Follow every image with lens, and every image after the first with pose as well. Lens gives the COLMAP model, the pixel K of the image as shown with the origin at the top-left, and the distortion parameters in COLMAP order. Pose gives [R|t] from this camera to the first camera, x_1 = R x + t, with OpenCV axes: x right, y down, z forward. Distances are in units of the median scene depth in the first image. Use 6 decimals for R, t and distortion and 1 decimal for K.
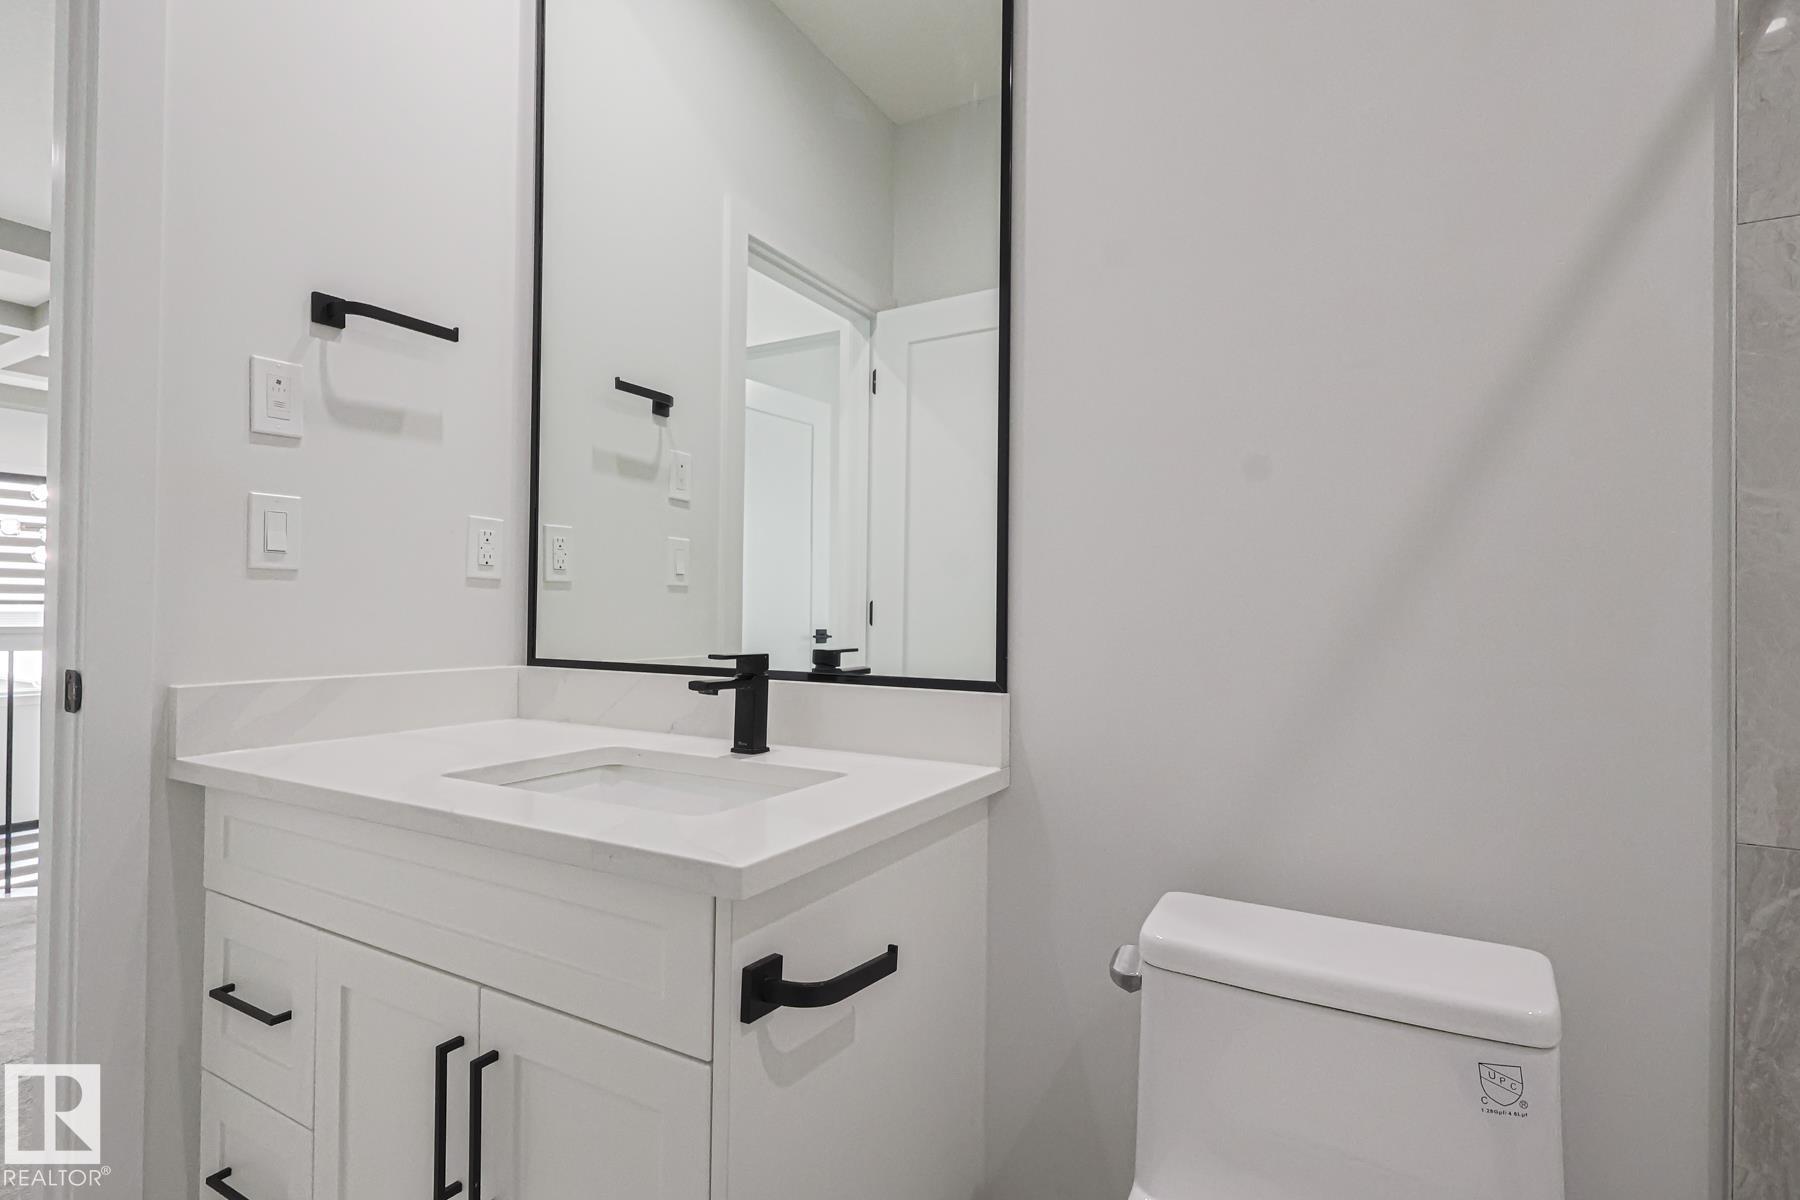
lens RADIAL K [[874.4, 0, 900.0], [0, 874.4, 600.0], [0, 0, 1]] dist [0.004232, 0.000518]
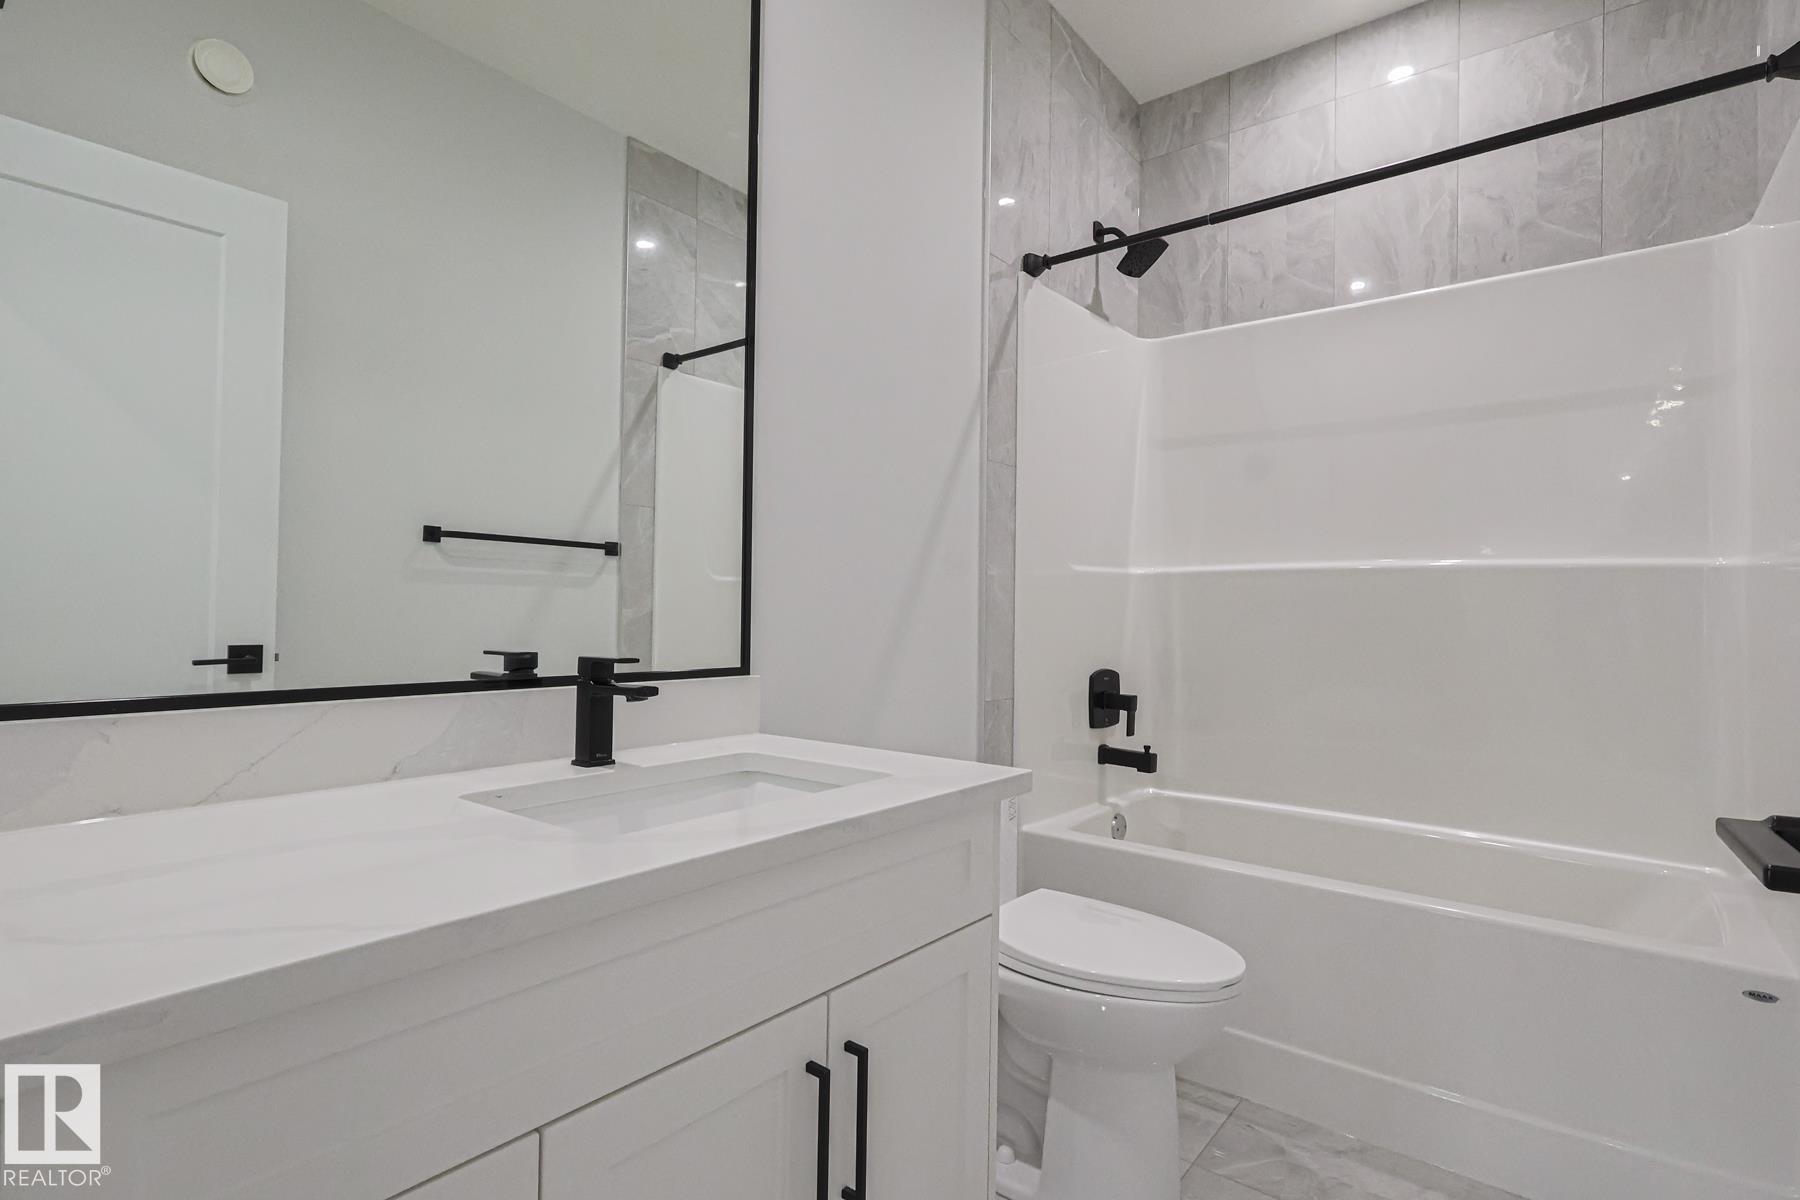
lens RADIAL K [[874.4, 0, 900.0], [0, 874.4, 600.0], [0, 0, 1]] dist [0.004232, 0.000518]
pose [[0.143560, 0.008272, 0.989607, -1.093343], [-0.027750, 0.999606, -0.004330, -0.002913], [-0.989252, -0.026840, 0.143733, 0.595832]]
